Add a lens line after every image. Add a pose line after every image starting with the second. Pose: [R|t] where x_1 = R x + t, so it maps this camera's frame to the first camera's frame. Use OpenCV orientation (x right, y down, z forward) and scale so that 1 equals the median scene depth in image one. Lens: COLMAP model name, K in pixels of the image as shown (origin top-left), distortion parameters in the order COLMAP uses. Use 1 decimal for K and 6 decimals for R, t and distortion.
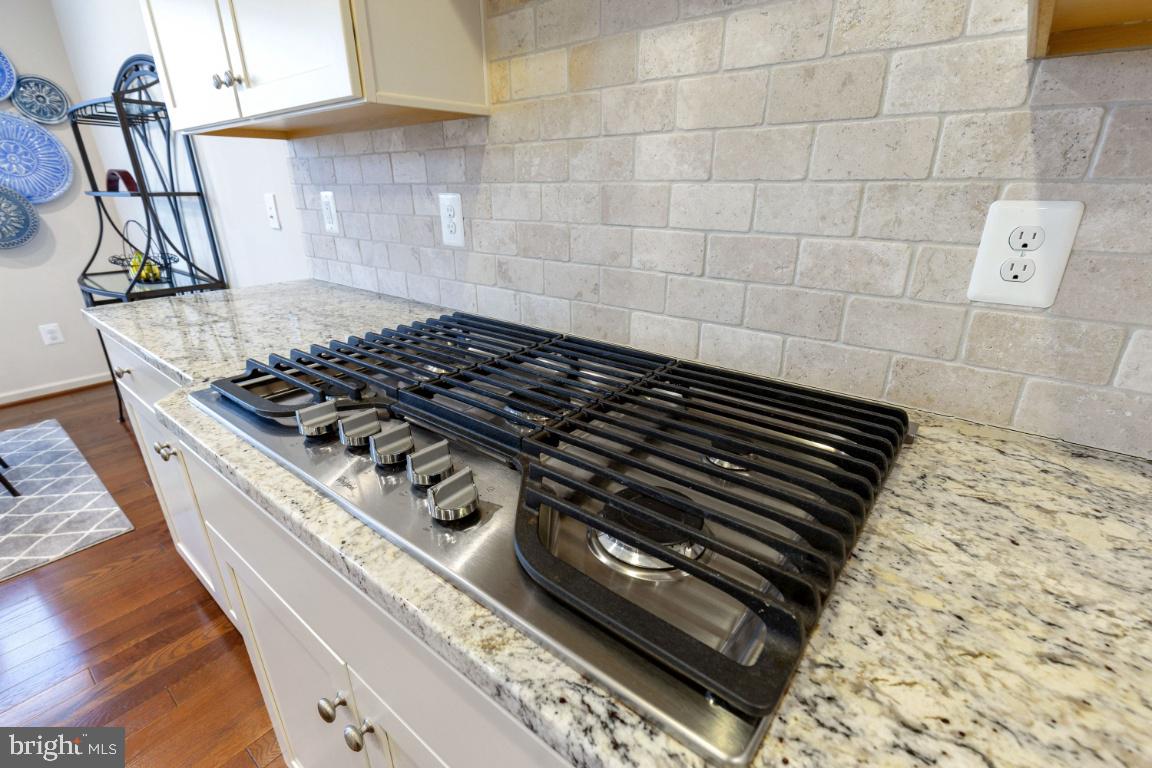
lens RADIAL K [[535.4, 0, 581.1], [0, 535.4, 386.4], [0, 0, 1]] dist [-0.001741, 0.000253]
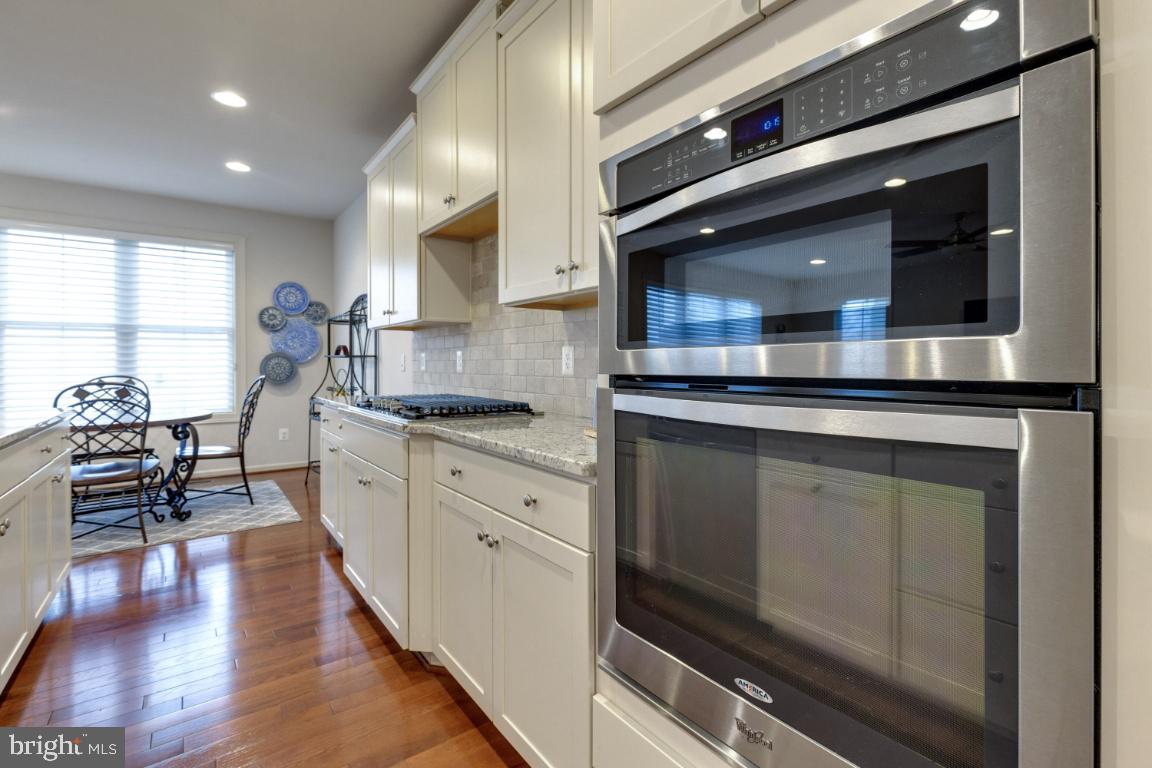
lens RADIAL K [[535.4, 0, 584.9], [0, 535.4, 360.5], [0, 0, 1]] dist [-0.001741, 0.000253]
pose [[0.971054, 0.006327, -0.238778, 0.848491], [-0.092520, 0.931578, -0.351572, 0.462768], [0.220216, 0.363487, 0.905198, -1.018422]]
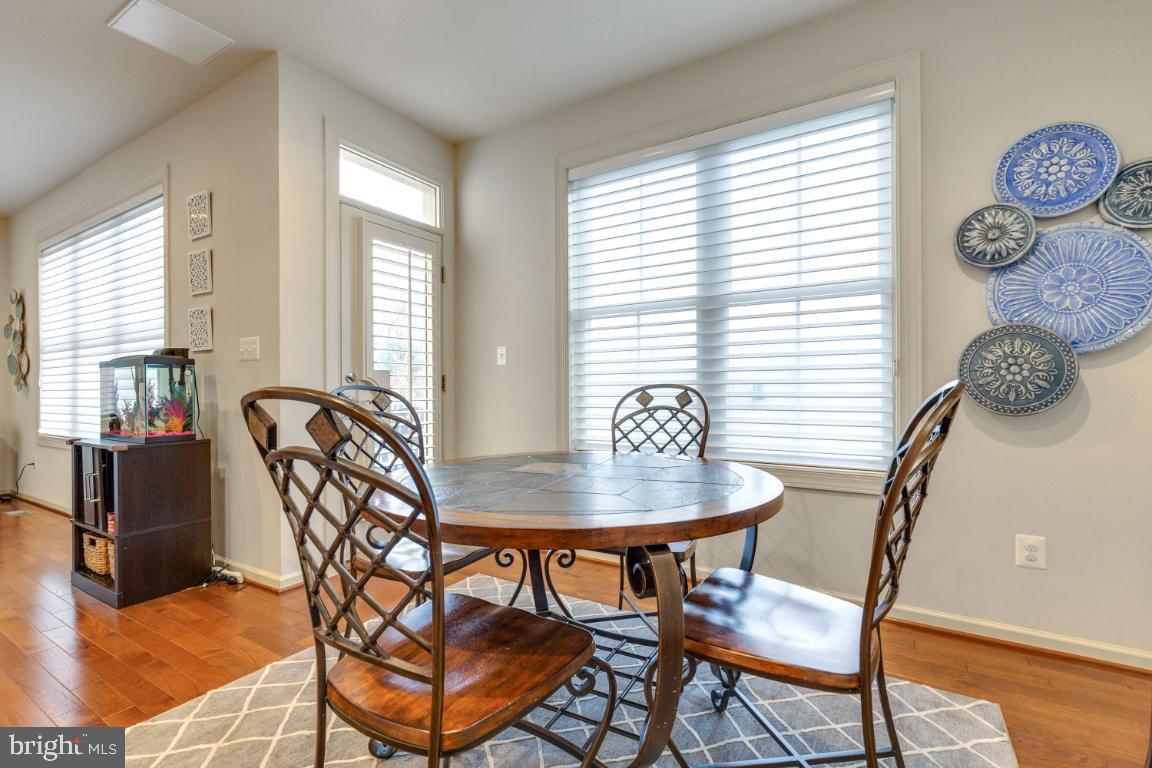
lens RADIAL K [[535.4, 0, 567.8], [0, 535.4, 389.2], [0, 0, 1]] dist [-0.001741, 0.000253]
pose [[0.113240, 0.007564, -0.993539, -1.014246], [-0.359763, 0.932428, -0.033906, -0.137978], [0.926147, 0.361278, 0.108310, 0.849195]]
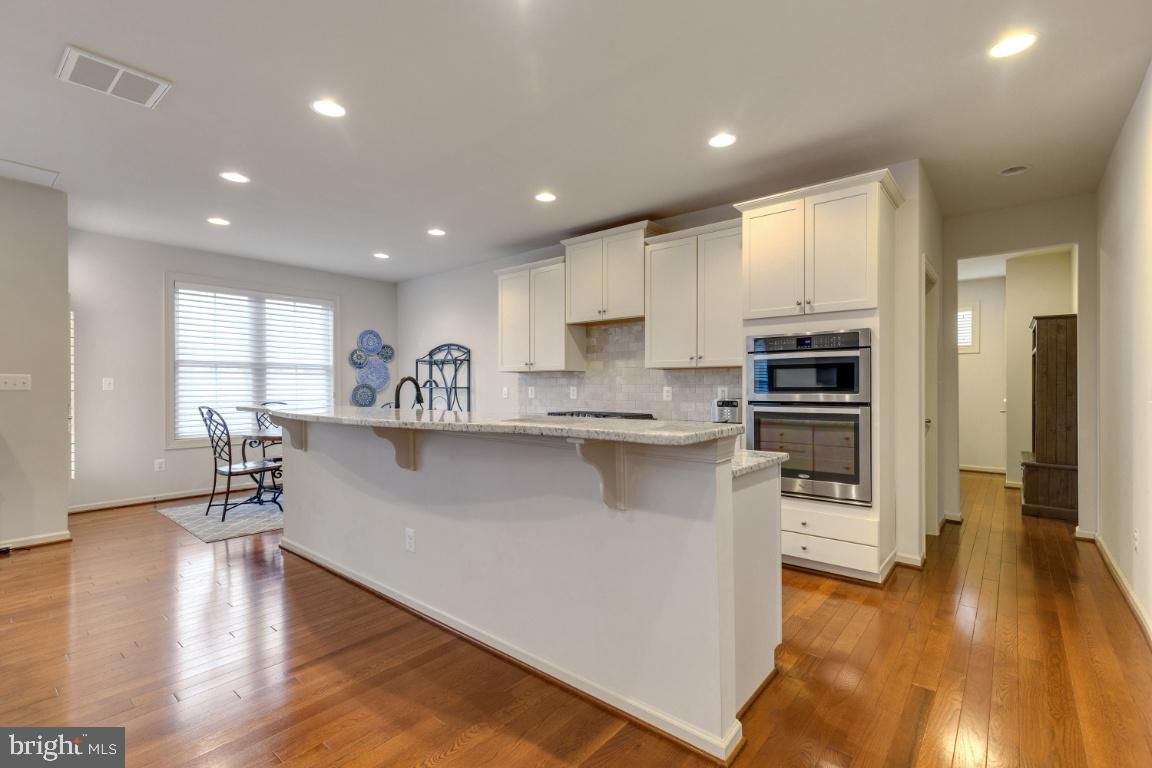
lens RADIAL K [[535.4, 0, 582.2], [0, 535.4, 384.5], [0, 0, 1]] dist [-0.001741, 0.000253]
pose [[0.999916, 0.009166, -0.009149, -0.129971], [-0.011869, 0.931250, -0.364188, 1.107277], [0.005182, 0.364266, 0.931280, -2.807217]]
